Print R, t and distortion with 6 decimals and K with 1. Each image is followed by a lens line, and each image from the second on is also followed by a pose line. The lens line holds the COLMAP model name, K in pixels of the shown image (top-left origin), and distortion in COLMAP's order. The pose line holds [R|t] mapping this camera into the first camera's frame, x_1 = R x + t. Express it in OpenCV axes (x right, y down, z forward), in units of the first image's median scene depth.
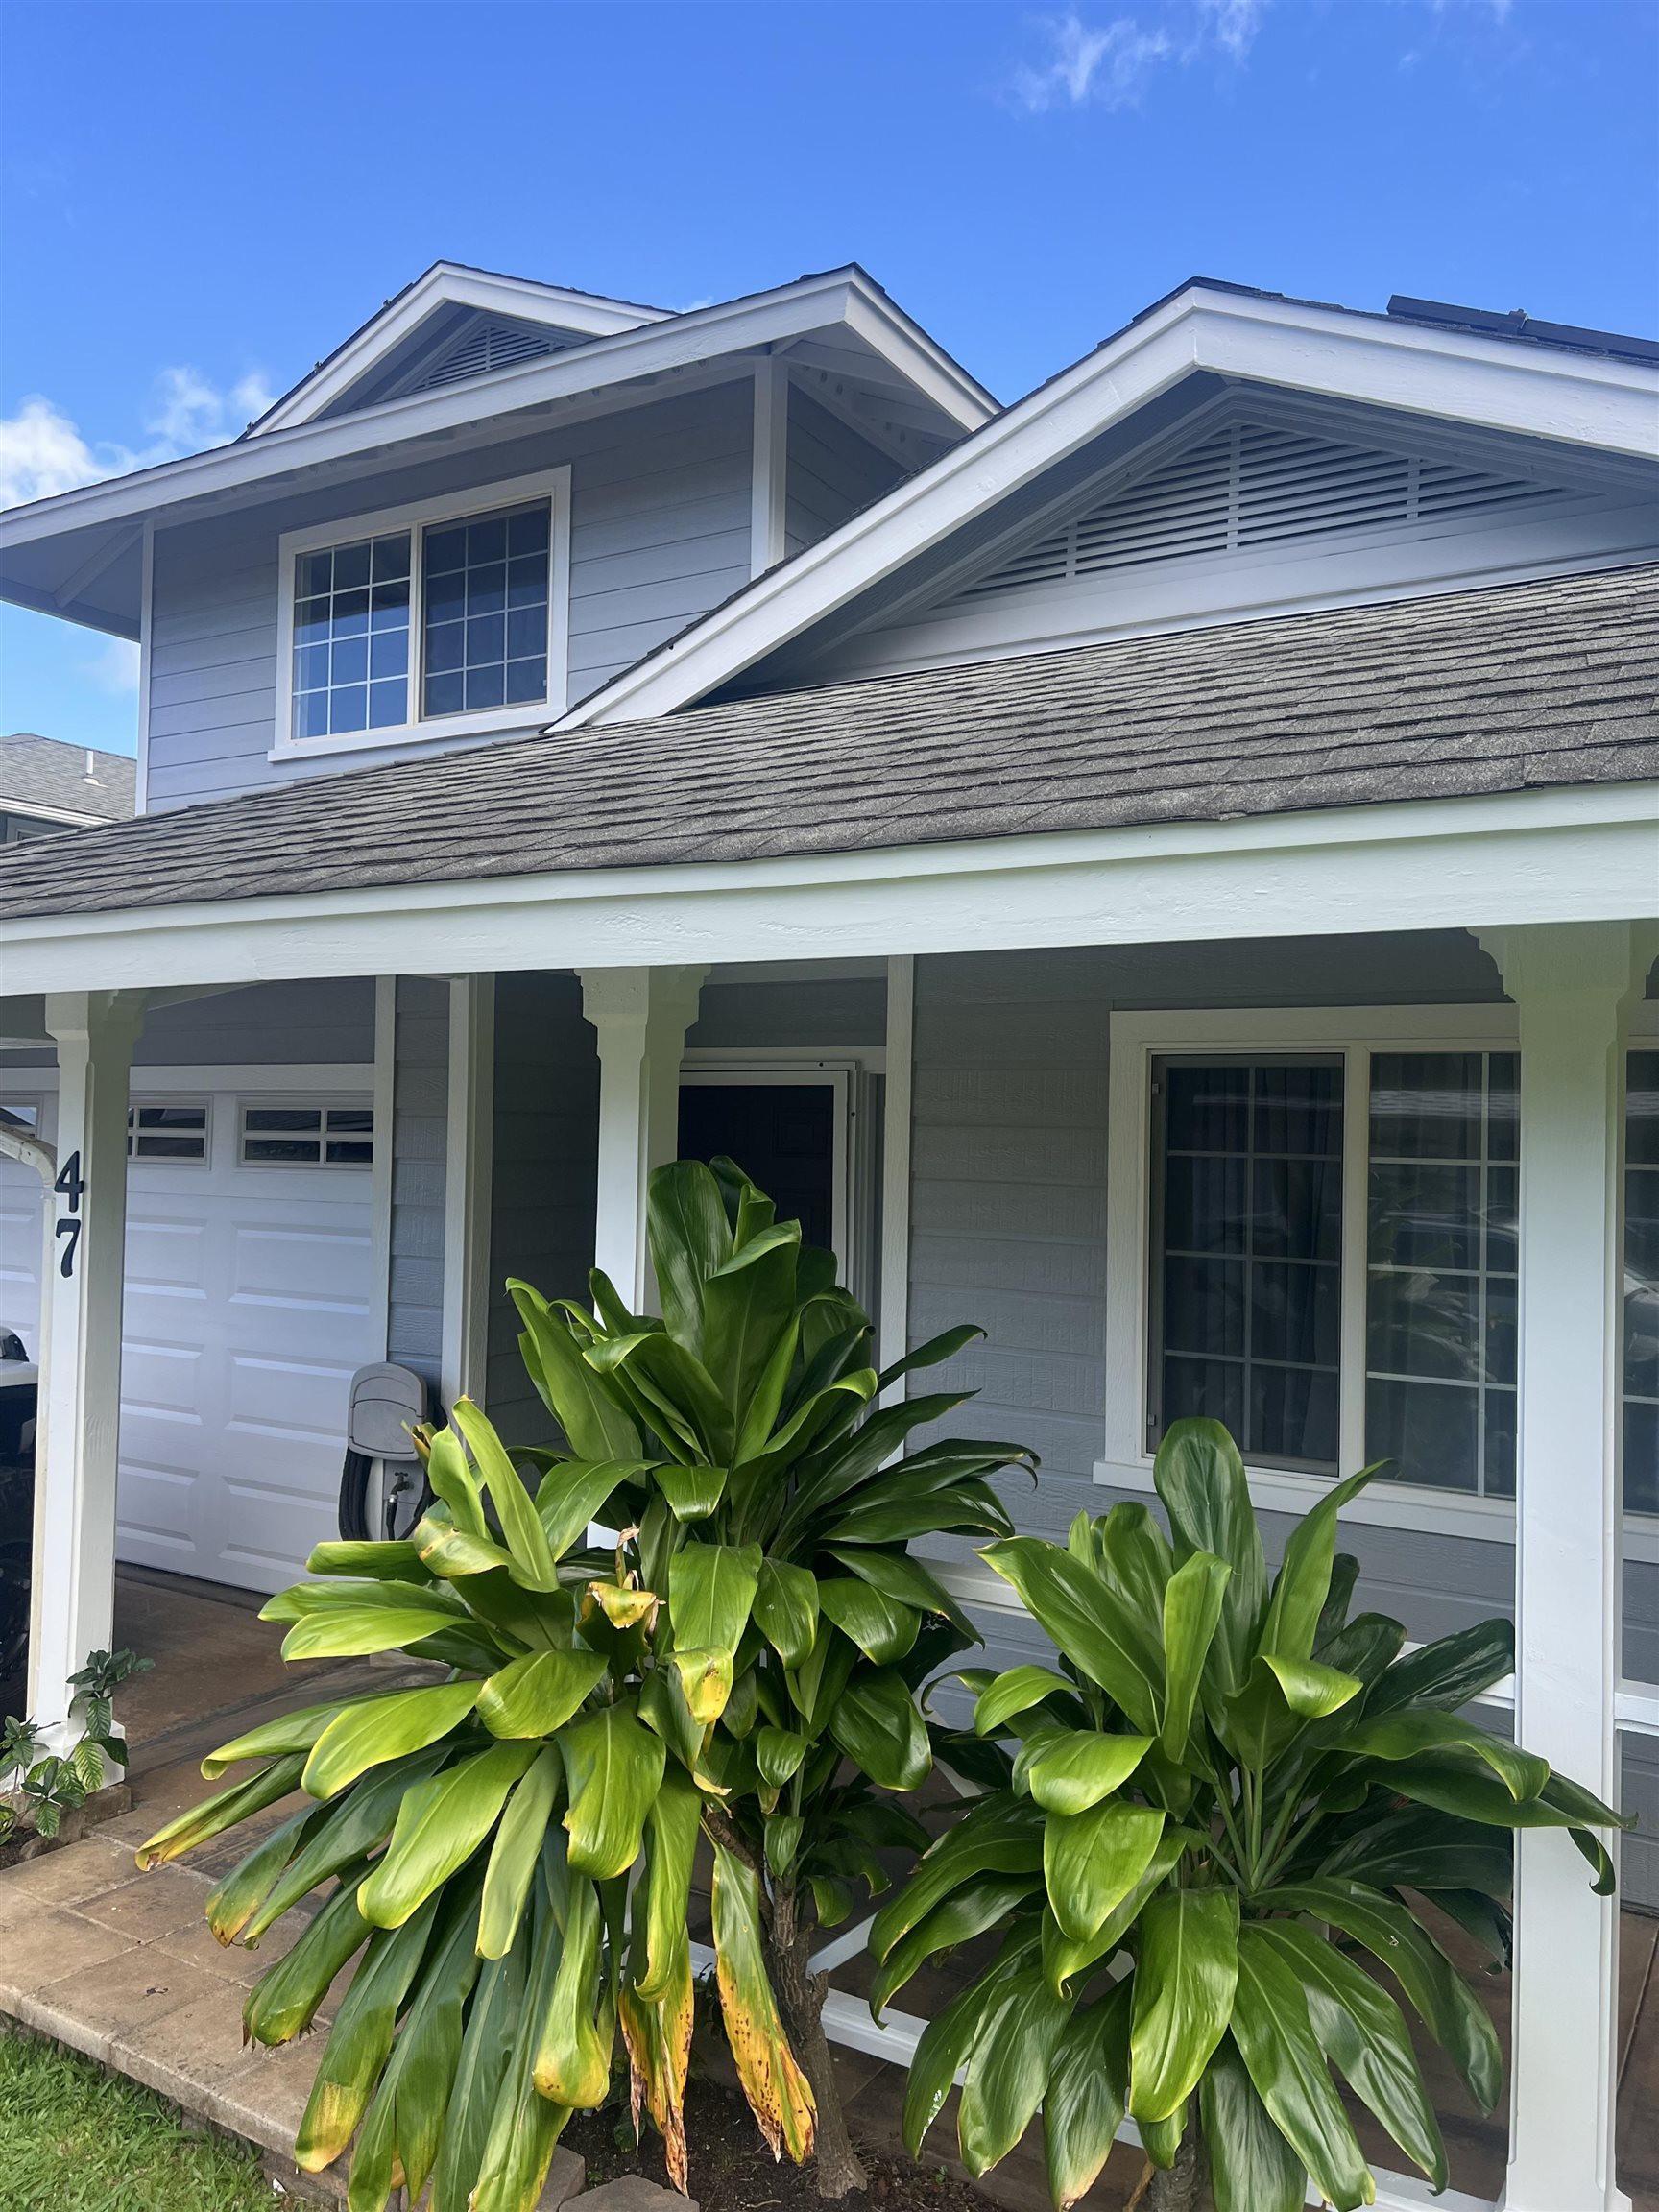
lens RADIAL K [[1661.9, 0, 832.1], [0, 1661.9, 1111.3], [0, 0, 1]] dist [0.003139, -0.000284]
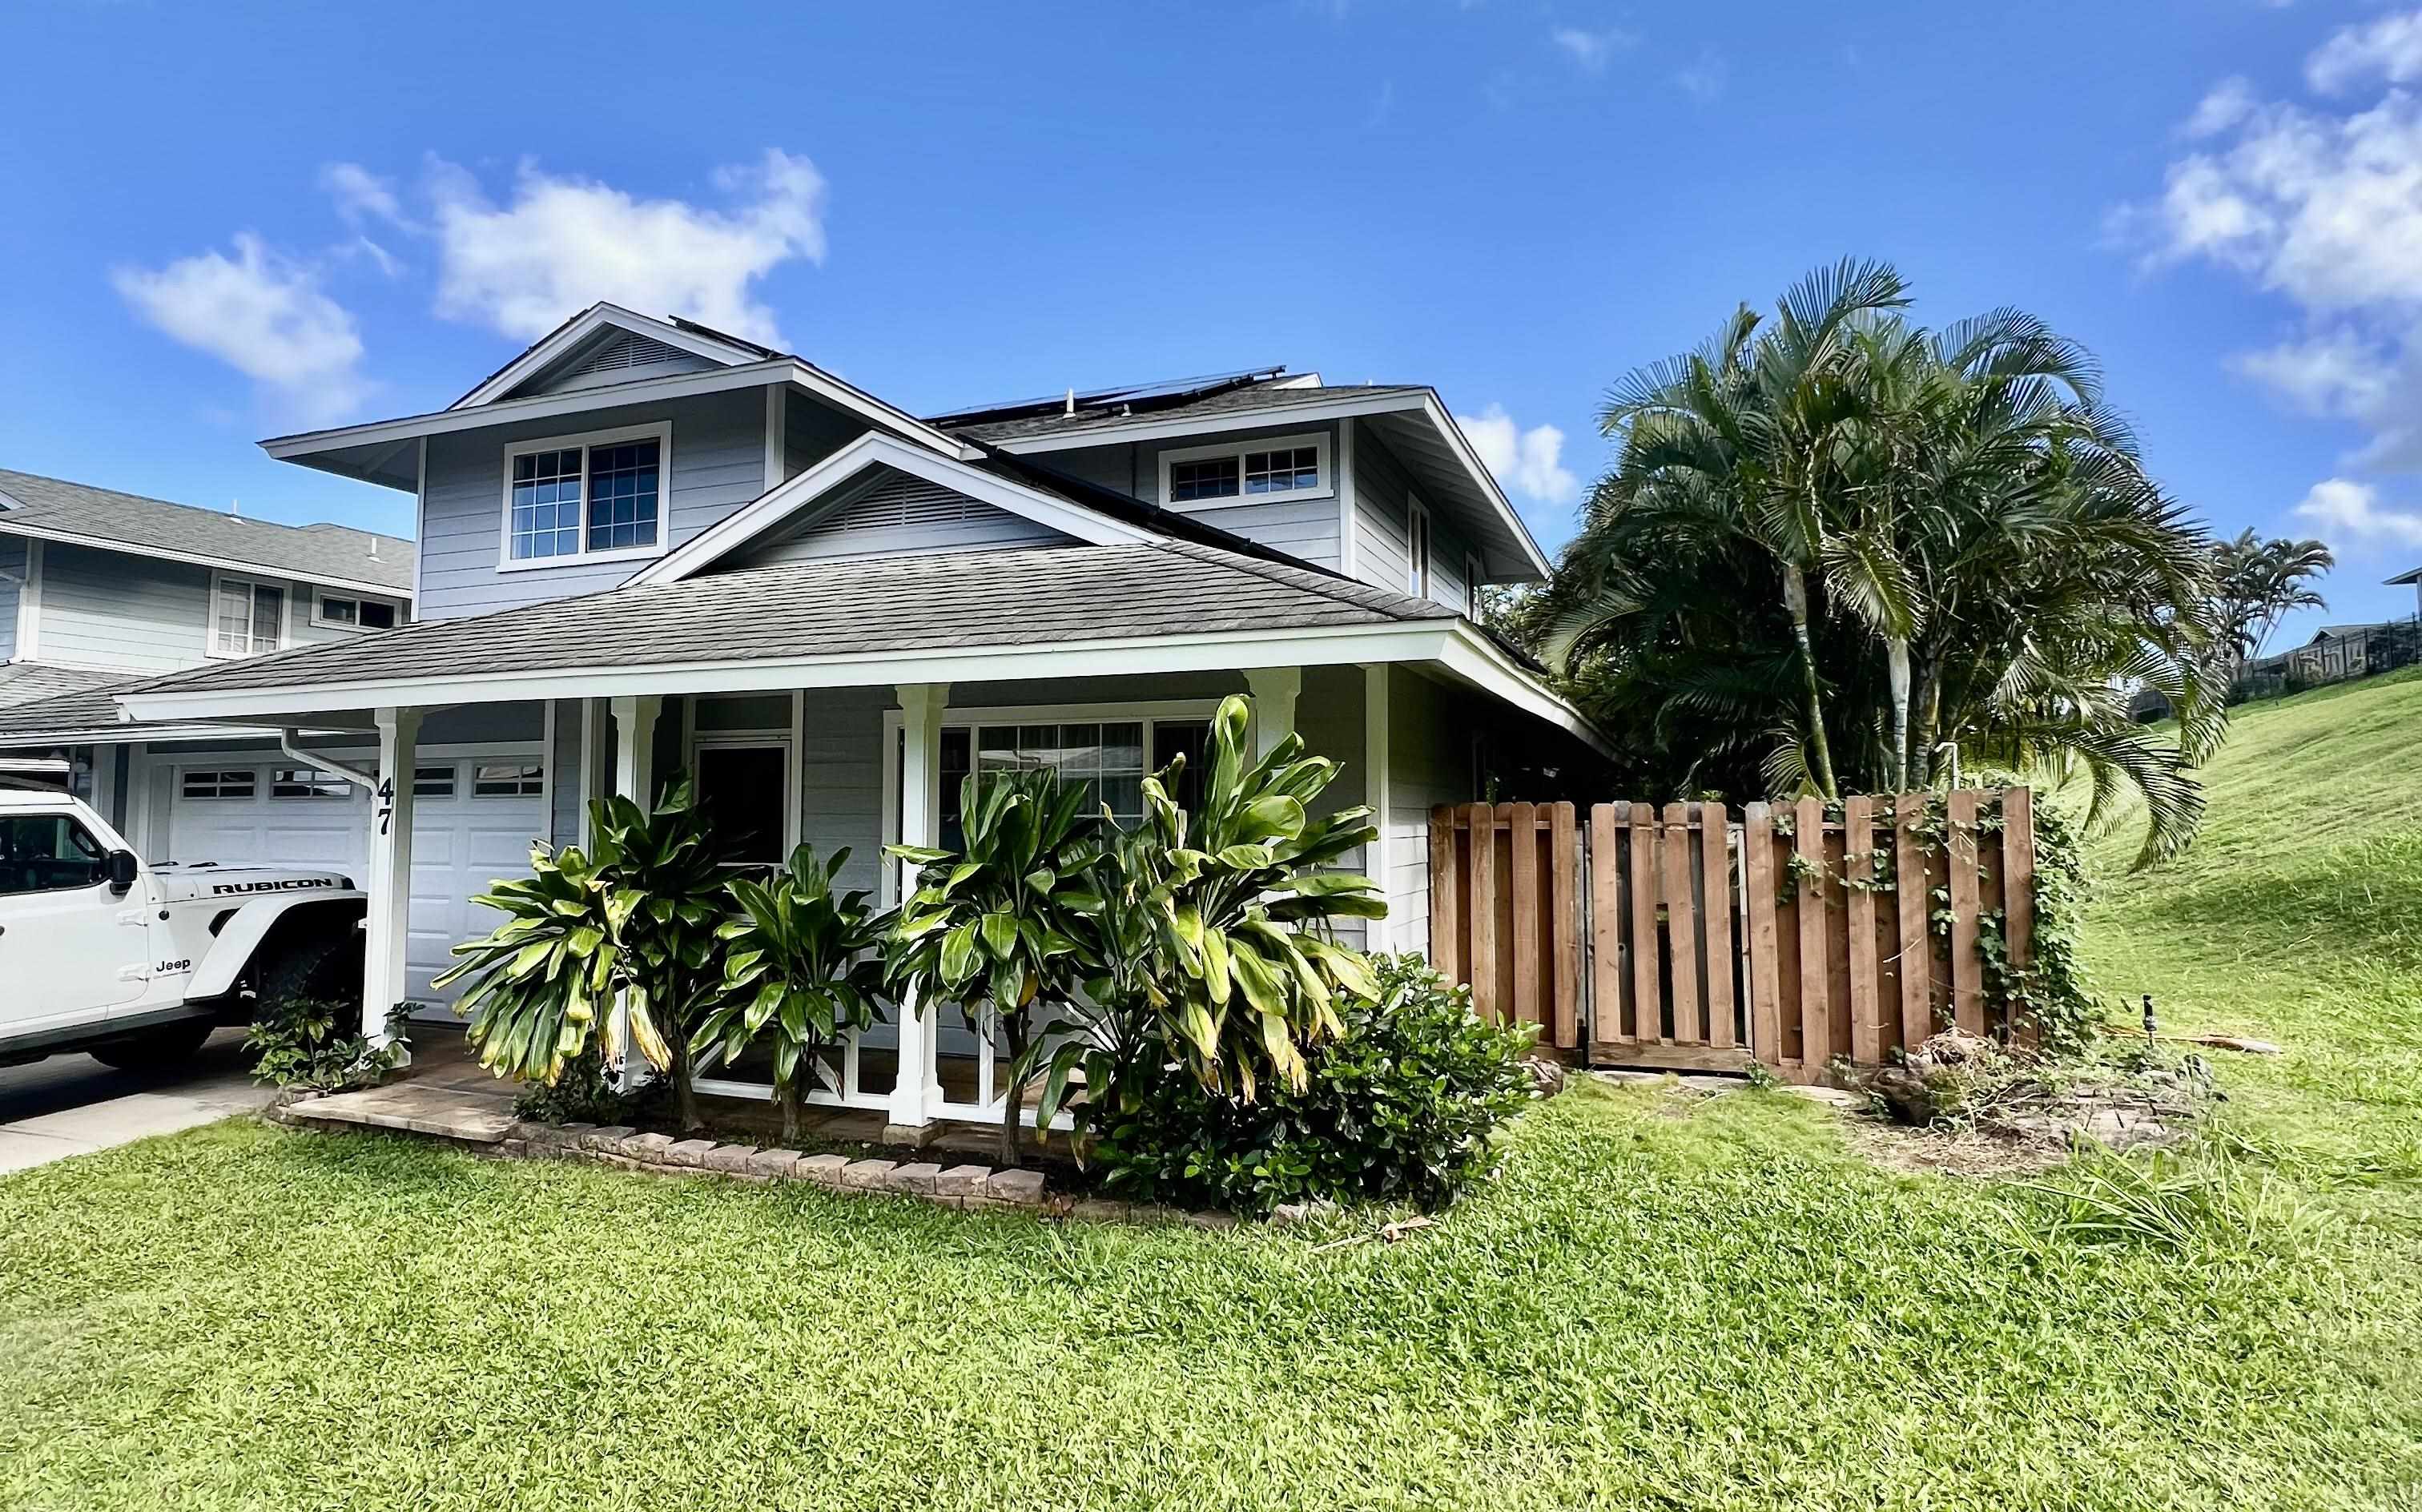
lens RADIAL K [[1309.8, 0, 1205.0], [0, 1309.8, 739.5], [0, 0, 1]] dist [-0.003993, -0.000581]
pose [[0.986482, 0.002689, 0.163846, 0.191958], [0.004373, 0.999077, -0.042724, 0.033608], [-0.163809, 0.042863, 0.985560, -0.525808]]
